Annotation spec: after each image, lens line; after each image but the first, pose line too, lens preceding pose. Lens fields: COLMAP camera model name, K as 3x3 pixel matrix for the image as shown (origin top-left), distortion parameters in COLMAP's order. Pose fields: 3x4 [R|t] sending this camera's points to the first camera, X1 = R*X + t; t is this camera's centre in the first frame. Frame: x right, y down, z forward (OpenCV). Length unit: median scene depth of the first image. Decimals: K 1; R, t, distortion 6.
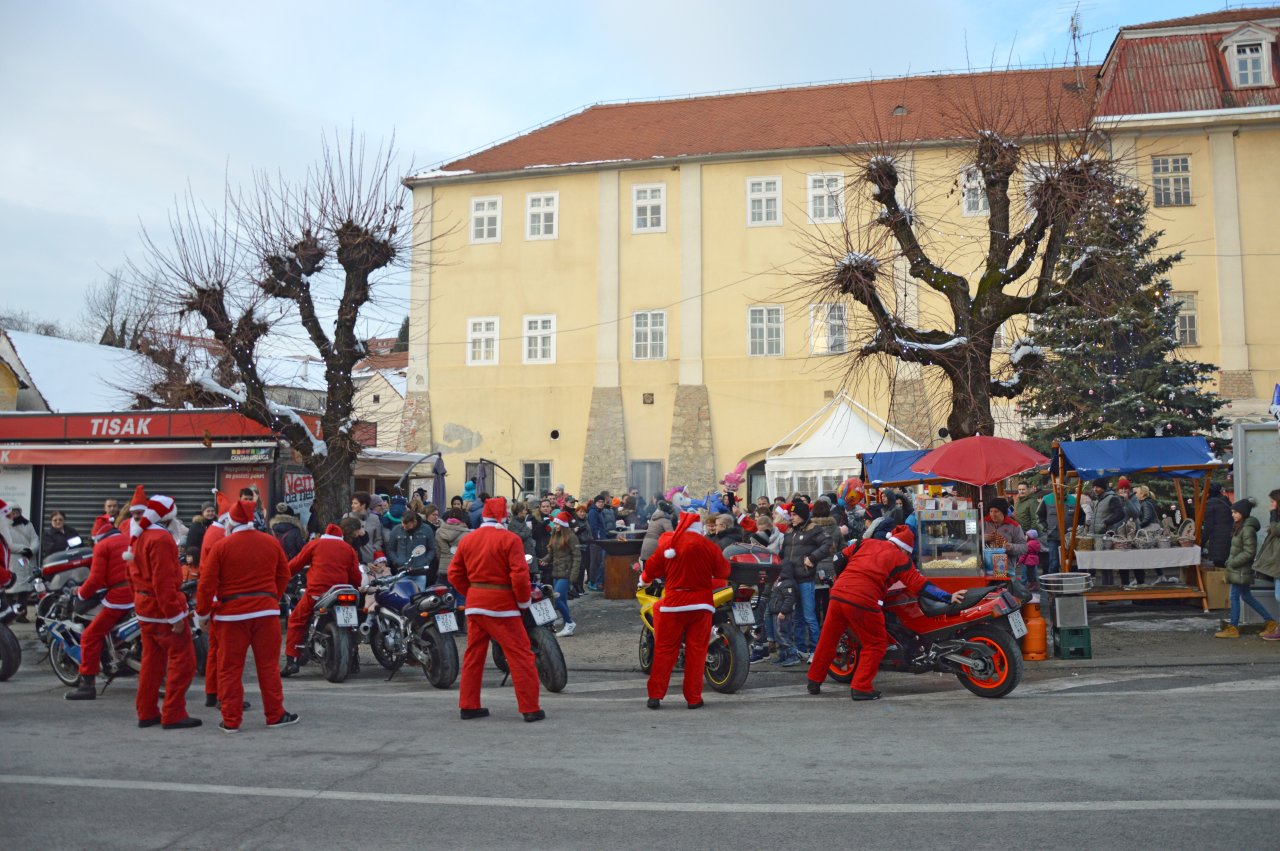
lens RADIAL K [[971.5, 0, 672.7], [0, 971.5, 424.6], [0, 0, 1]] dist [-0.140149, 0.122542]
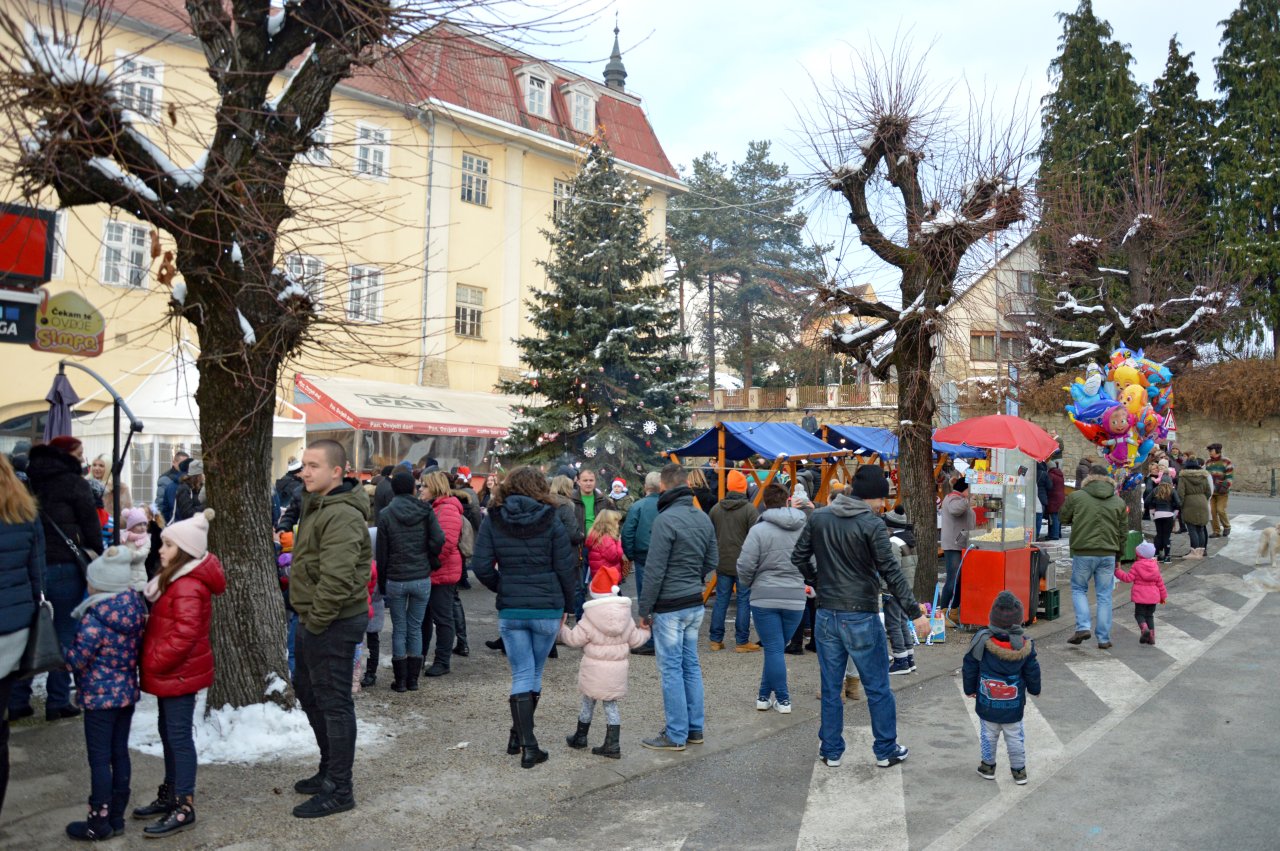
lens RADIAL K [[977.4, 0, 693.9], [0, 977.4, 420.8], [0, 0, 1]] dist [-0.126053, -0.002387]
pose [[0.543294, 0.069007, 0.836701, -0.209718], [-0.078103, 0.996449, -0.031467, 0.021629], [-0.835901, -0.048253, 0.546755, 0.195778]]
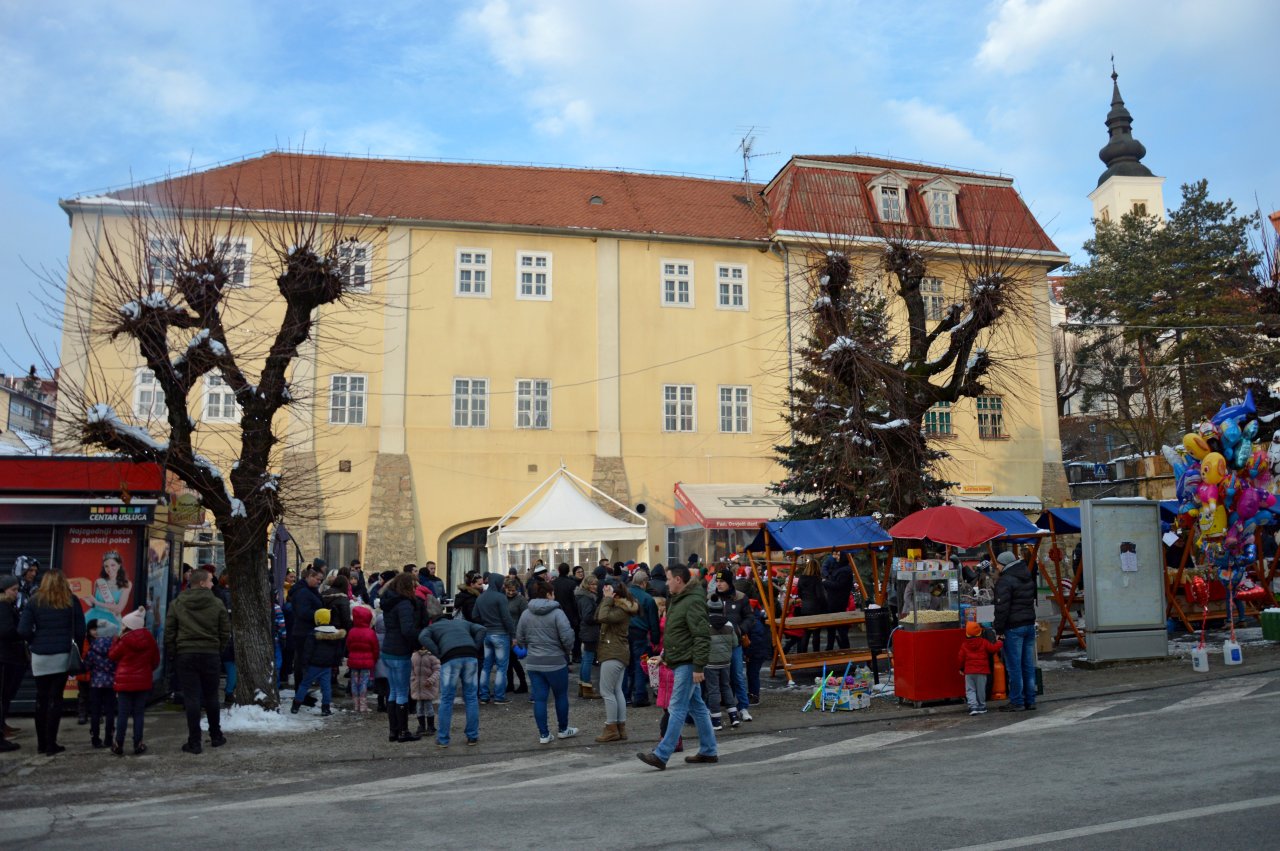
lens RADIAL K [[971.5, 0, 672.7], [0, 971.5, 424.6], [0, 0, 1]] dist [-0.140149, 0.122542]
pose [[0.911068, 0.053329, 0.408792, -0.121771], [-0.020968, 0.996309, -0.083242, 0.004208], [-0.411723, 0.067268, 0.908823, 0.016966]]
